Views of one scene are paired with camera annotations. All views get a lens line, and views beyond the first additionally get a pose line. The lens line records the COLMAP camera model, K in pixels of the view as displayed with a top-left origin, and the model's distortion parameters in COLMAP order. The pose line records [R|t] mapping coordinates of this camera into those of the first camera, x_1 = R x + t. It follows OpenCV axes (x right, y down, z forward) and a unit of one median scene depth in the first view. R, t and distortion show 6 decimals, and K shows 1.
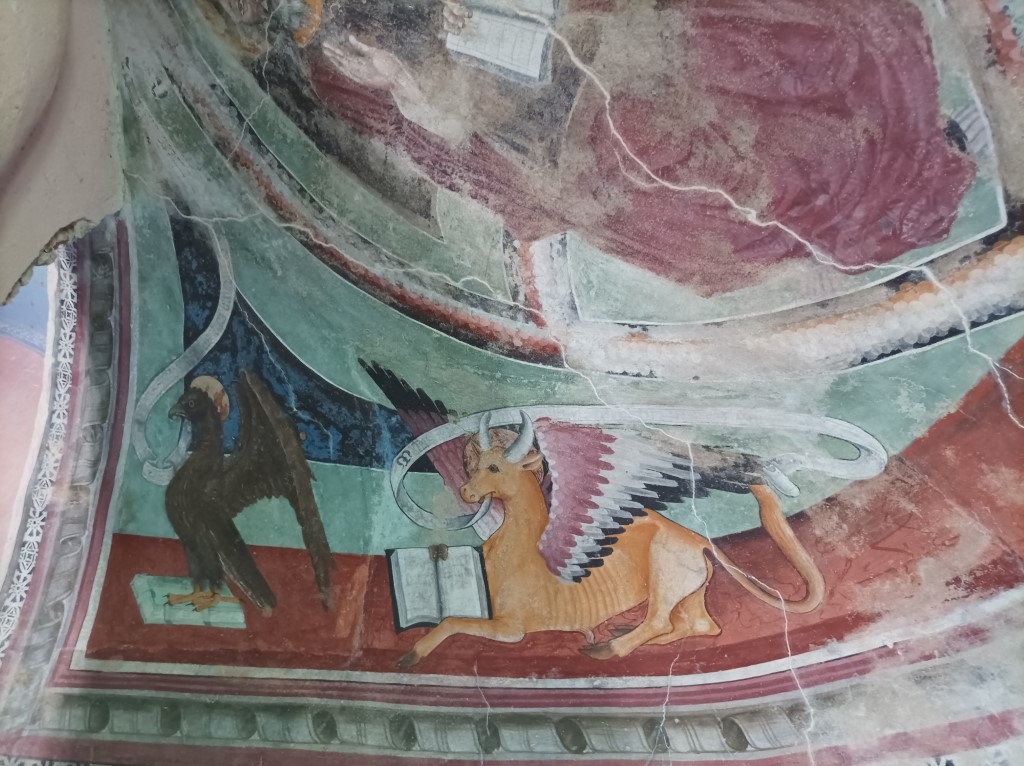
lens RADIAL K [[768.1, 0, 512.1], [0, 768.1, 382.4], [0, 0, 1]] dist [0.015733, 0.001031]
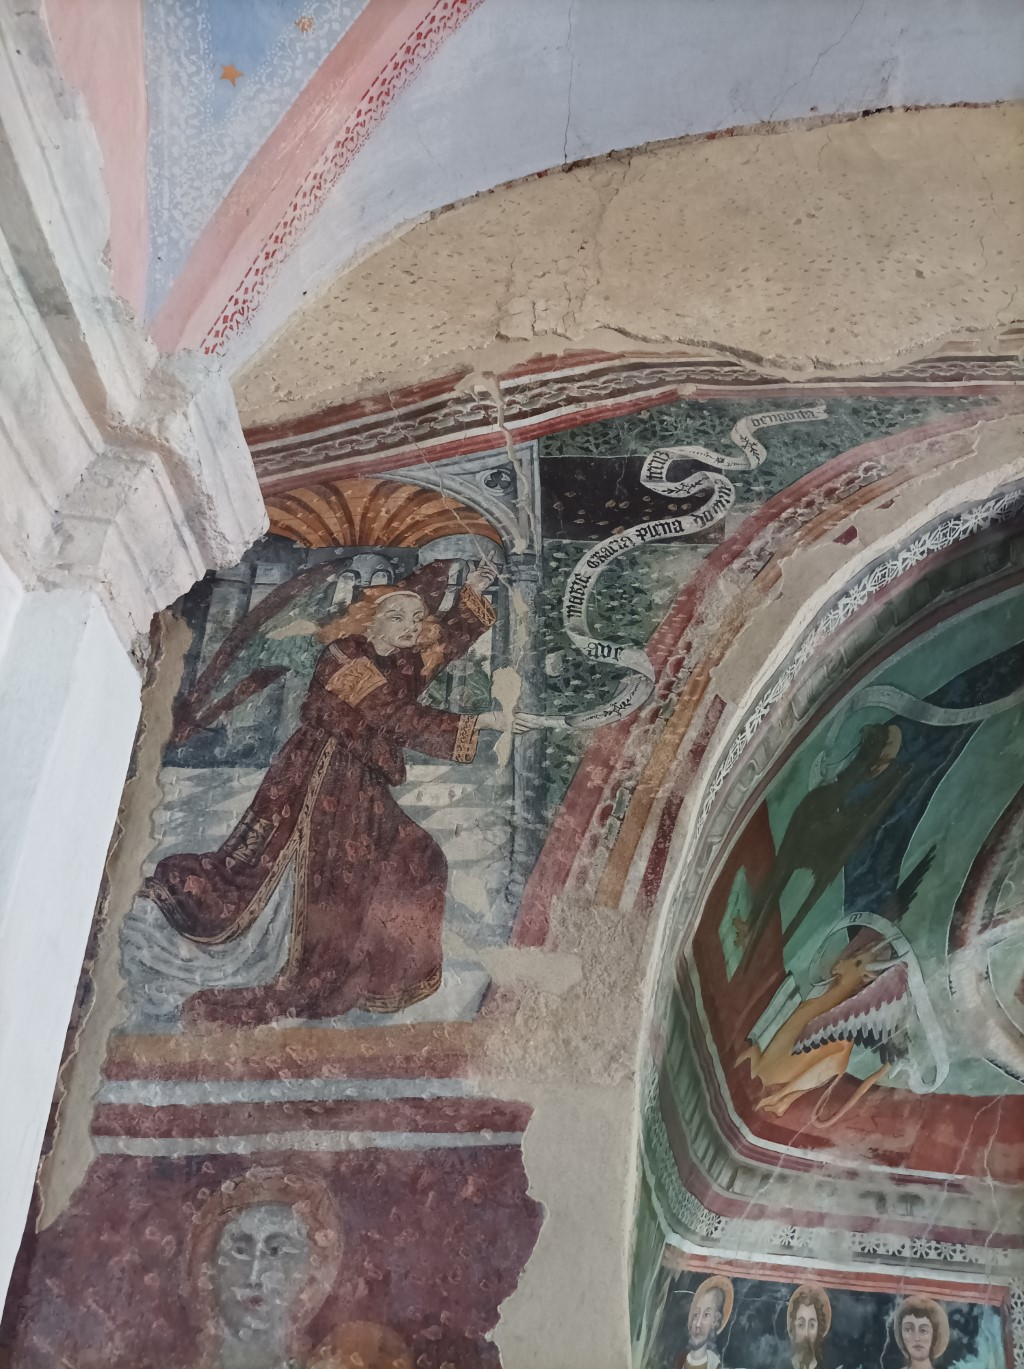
lens RADIAL K [[1026.9, 0, 512.0], [0, 1026.9, 684.5], [0, 0, 1]] dist [0.015733, 0.001031]
pose [[0.108506, 0.491472, 0.864107, -1.653776], [-0.693700, 0.660047, -0.288302, 0.657240], [-0.712044, -0.568149, 0.412554, 1.005960]]
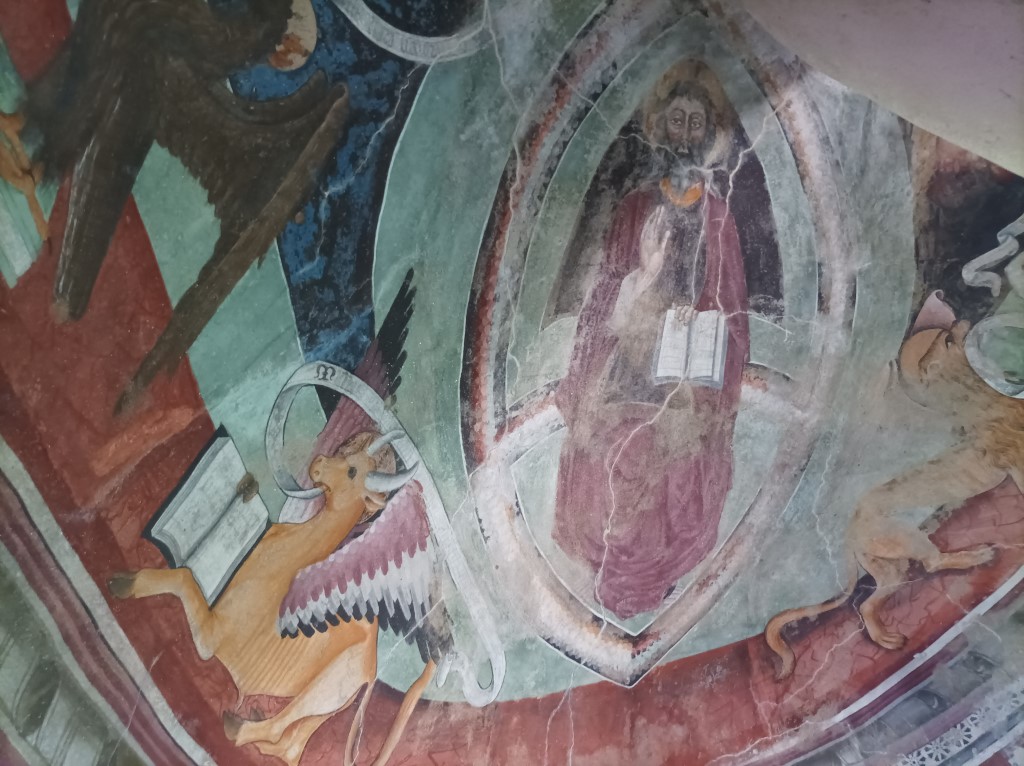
lens RADIAL K [[762.5, 0, 512.0], [0, 762.5, 382.0], [0, 0, 1]] dist [0.025051, -0.011230]
pose [[-0.144838, 0.733005, 0.664624, -0.698286], [-0.378562, 0.579549, -0.721675, 0.610901], [-0.914173, -0.356127, 0.193548, 0.740876]]
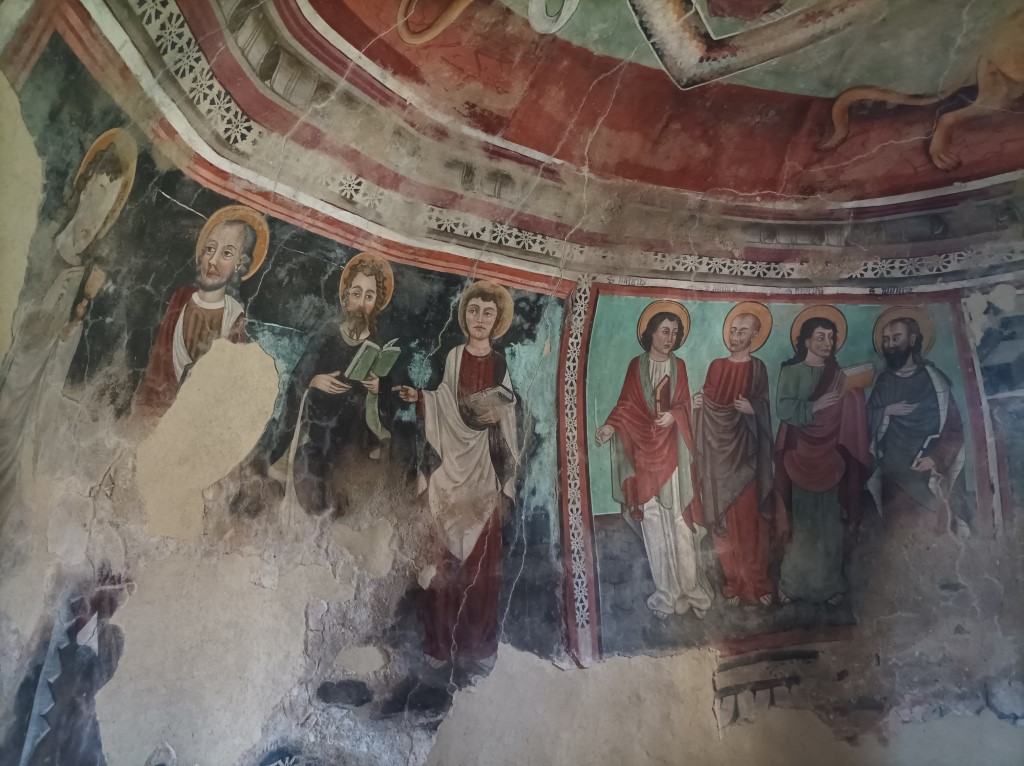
lens RADIAL K [[762.5, 0, 512.0], [0, 762.5, 382.0], [0, 0, 1]] dist [0.025051, -0.011230]
pose [[-0.259084, 0.038935, 0.965070, -0.628189], [-0.683073, 0.699031, -0.211581, 0.702767], [-0.682851, -0.714031, -0.154512, 0.669200]]
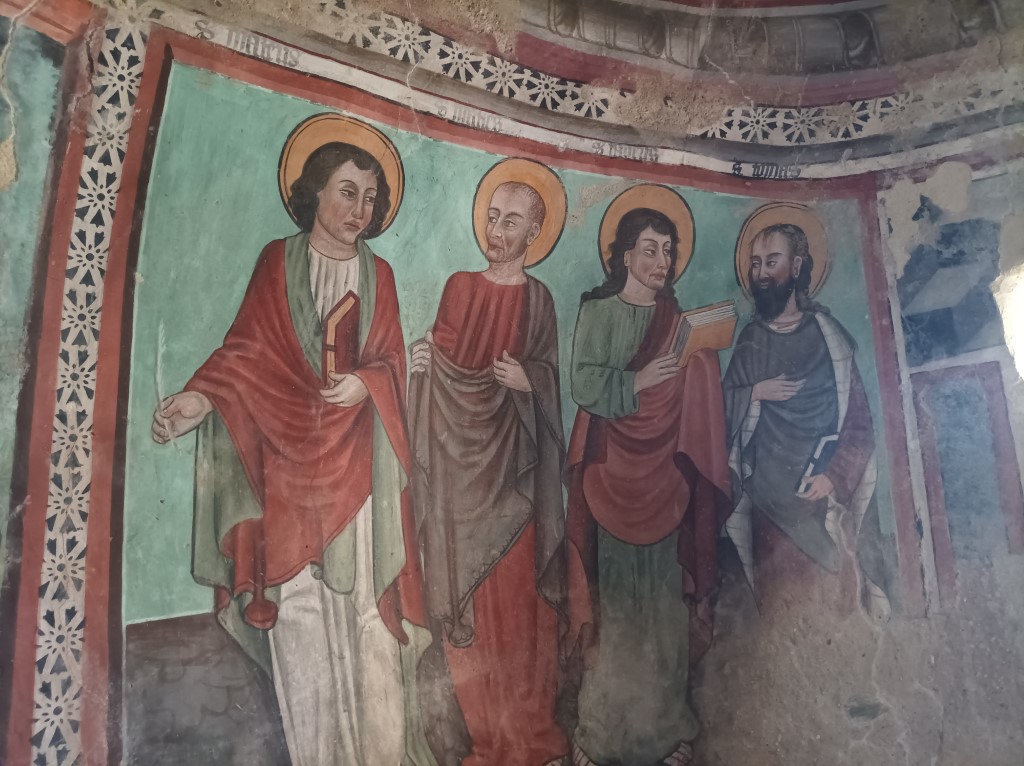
lens RADIAL K [[768.1, 0, 512.1], [0, 768.1, 382.4], [0, 0, 1]] dist [0.015733, 0.001031]
pose [[-0.532888, 0.095692, 0.840758, 0.097722], [-0.598135, 0.660219, -0.454253, 0.445955], [-0.598553, -0.744952, -0.294586, 0.294607]]
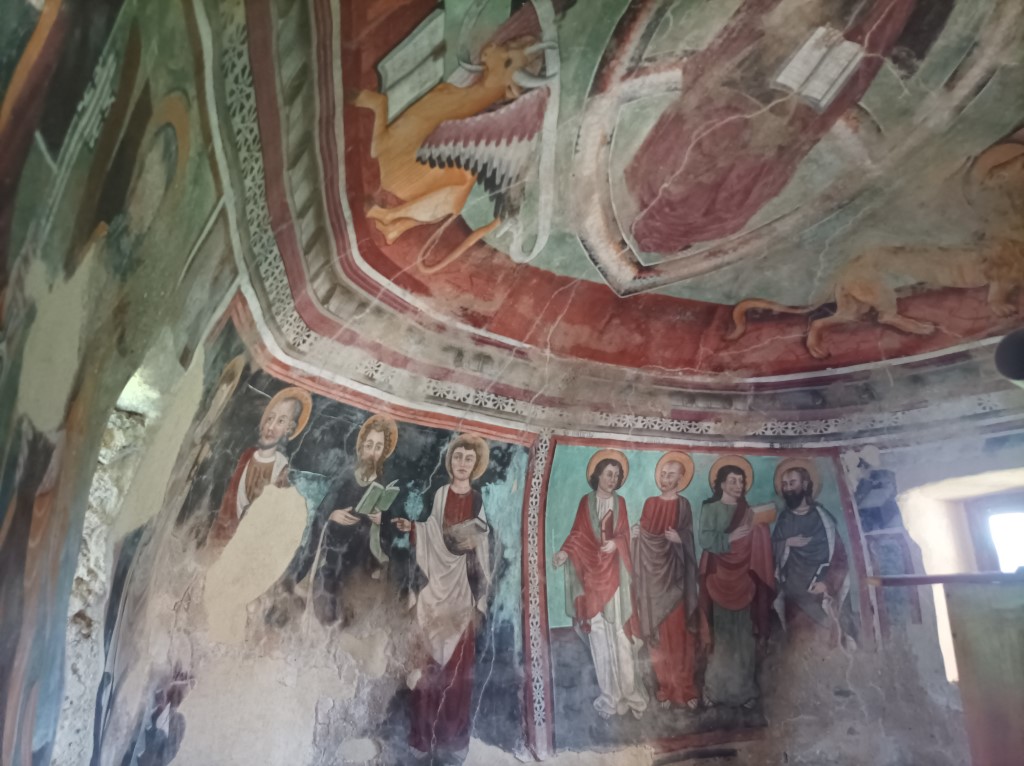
lens RADIAL K [[748.8, 0, 507.2], [0, 748.8, 377.2], [0, 0, 1]] dist [0.029585, -0.029850]
pose [[-0.313562, 0.168868, 0.934432, -0.929729], [-0.685780, 0.640385, -0.345852, 0.760744], [-0.656799, -0.749260, -0.084994, 0.797900]]
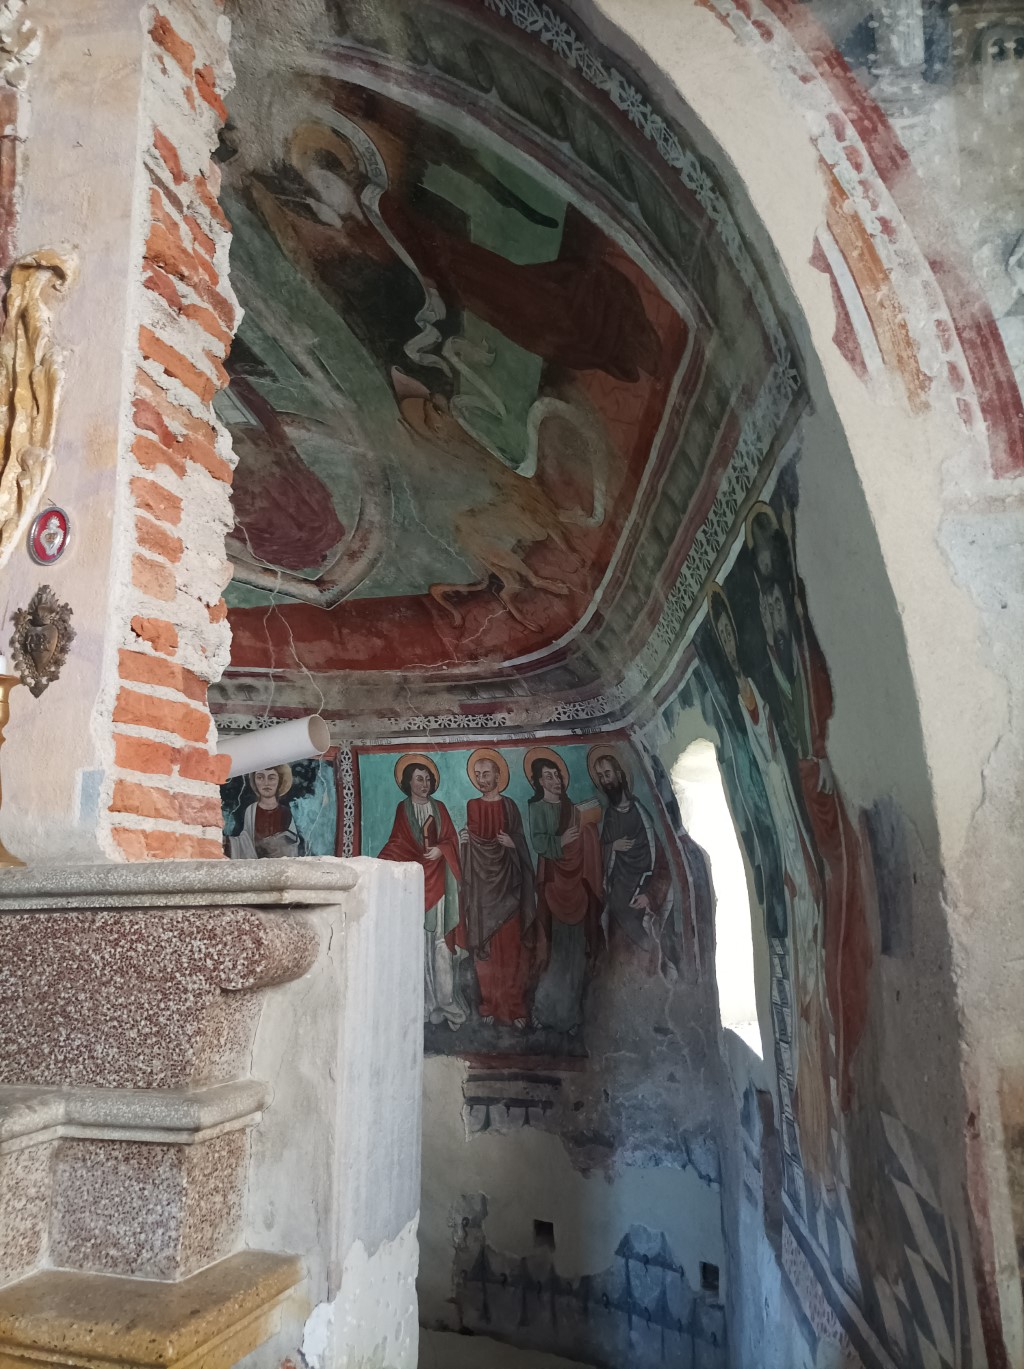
lens RADIAL K [[1002.1, 0, 525.5], [0, 1002.1, 671.9], [0, 0, 1]] dist [0.011182, -0.003086]
pose [[0.405293, 0.090705, 0.909676, -1.301032], [-0.622148, 0.756455, 0.201762, -0.687492], [-0.669828, -0.647726, 0.363018, -0.534633]]
